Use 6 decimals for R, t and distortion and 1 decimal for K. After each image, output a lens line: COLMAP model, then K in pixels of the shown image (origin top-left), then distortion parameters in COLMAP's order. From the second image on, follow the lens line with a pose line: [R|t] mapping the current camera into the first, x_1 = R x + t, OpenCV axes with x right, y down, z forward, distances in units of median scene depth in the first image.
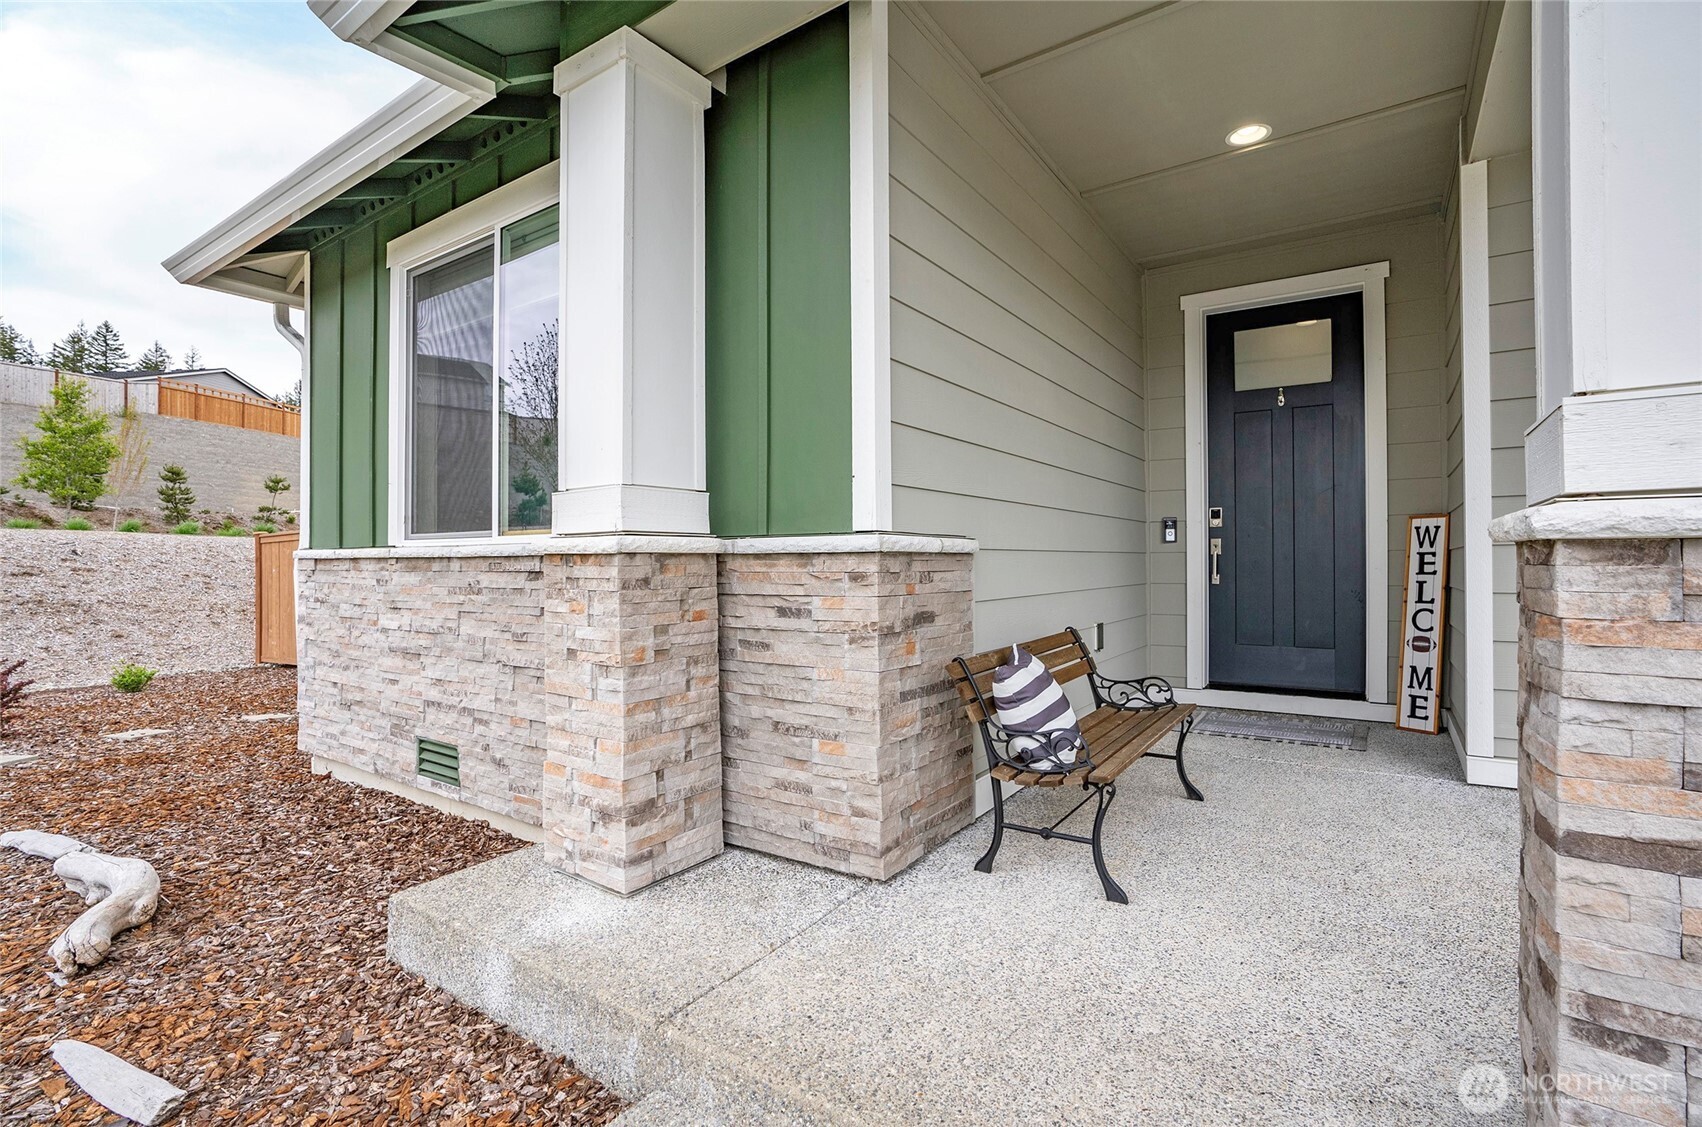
lens RADIAL K [[775.2, 0, 851.0], [0, 775.2, 563.5], [0, 0, 1]] dist [0.000328, 0.000102]
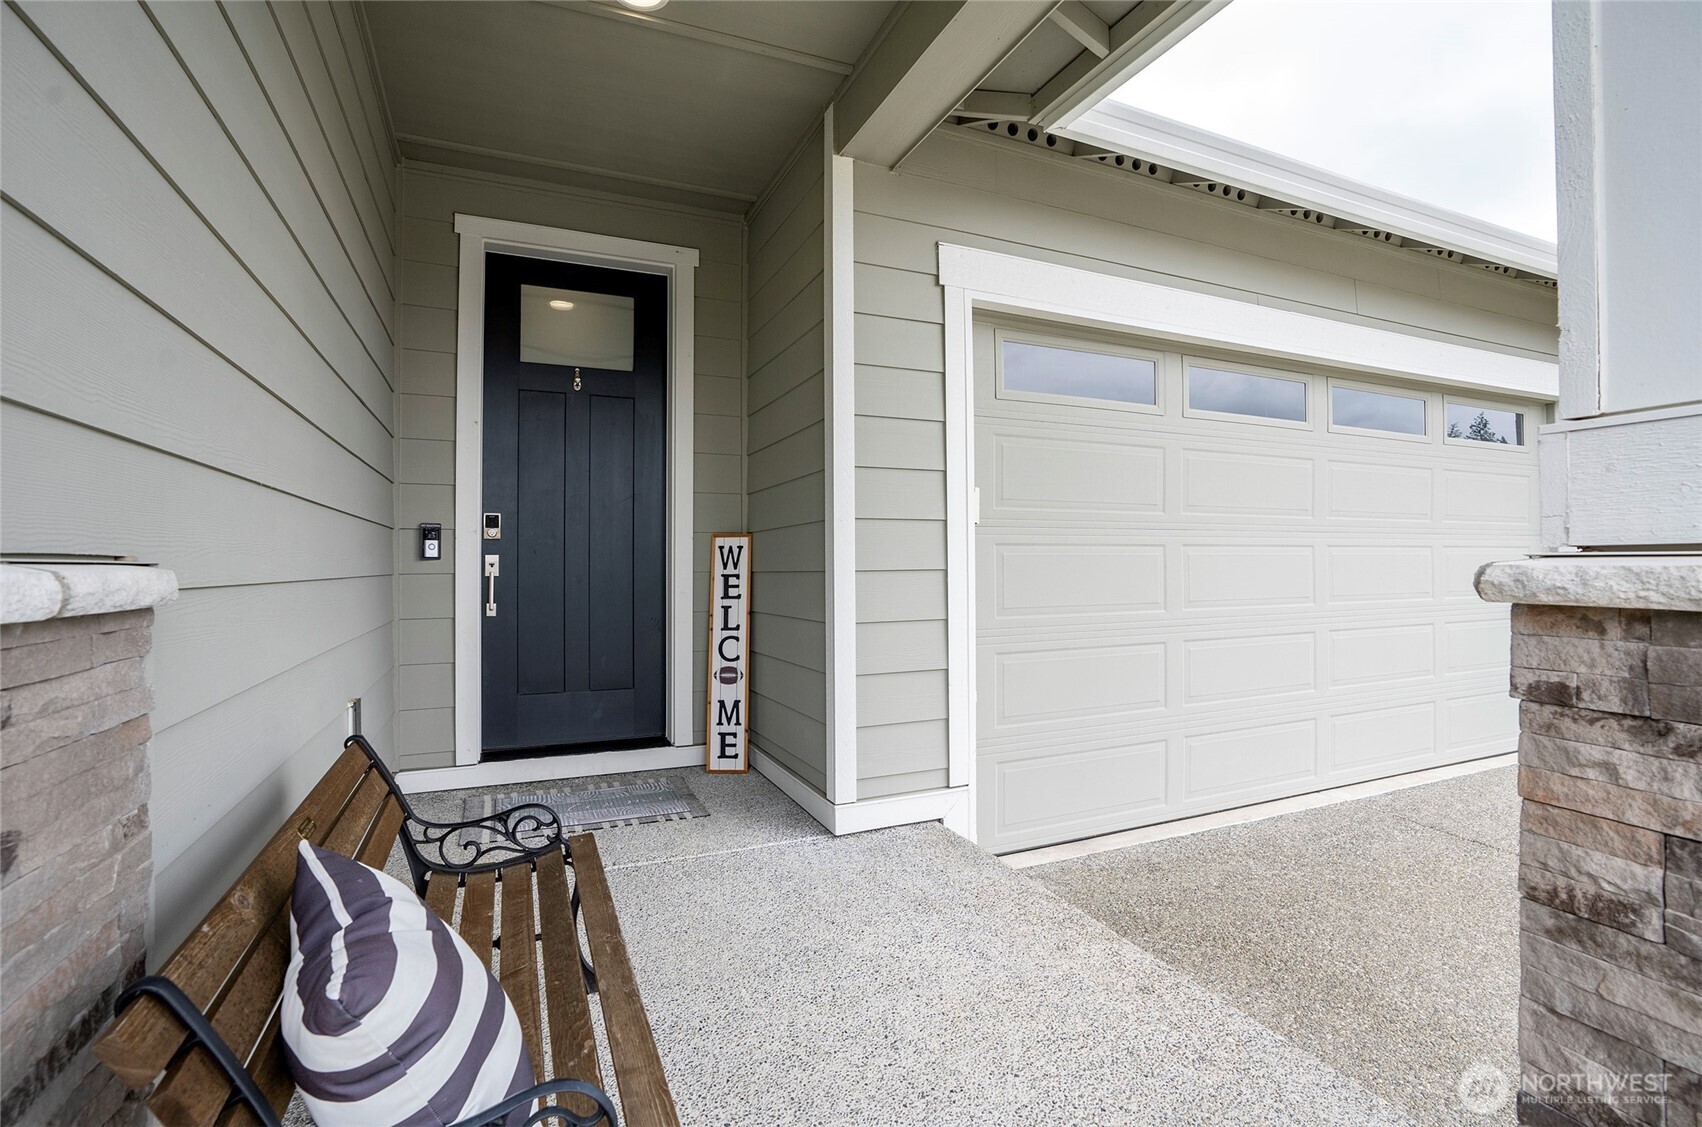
lens RADIAL K [[801.0, 0, 851.9], [0, 801.0, 549.3], [0, 0, 1]] dist [-0.037594, 0.000281]
pose [[0.531514, 0.015997, 0.846899, 0.015068], [0.006270, 0.999720, -0.022819, -0.023518], [-0.847026, 0.017439, 0.531265, 0.403825]]
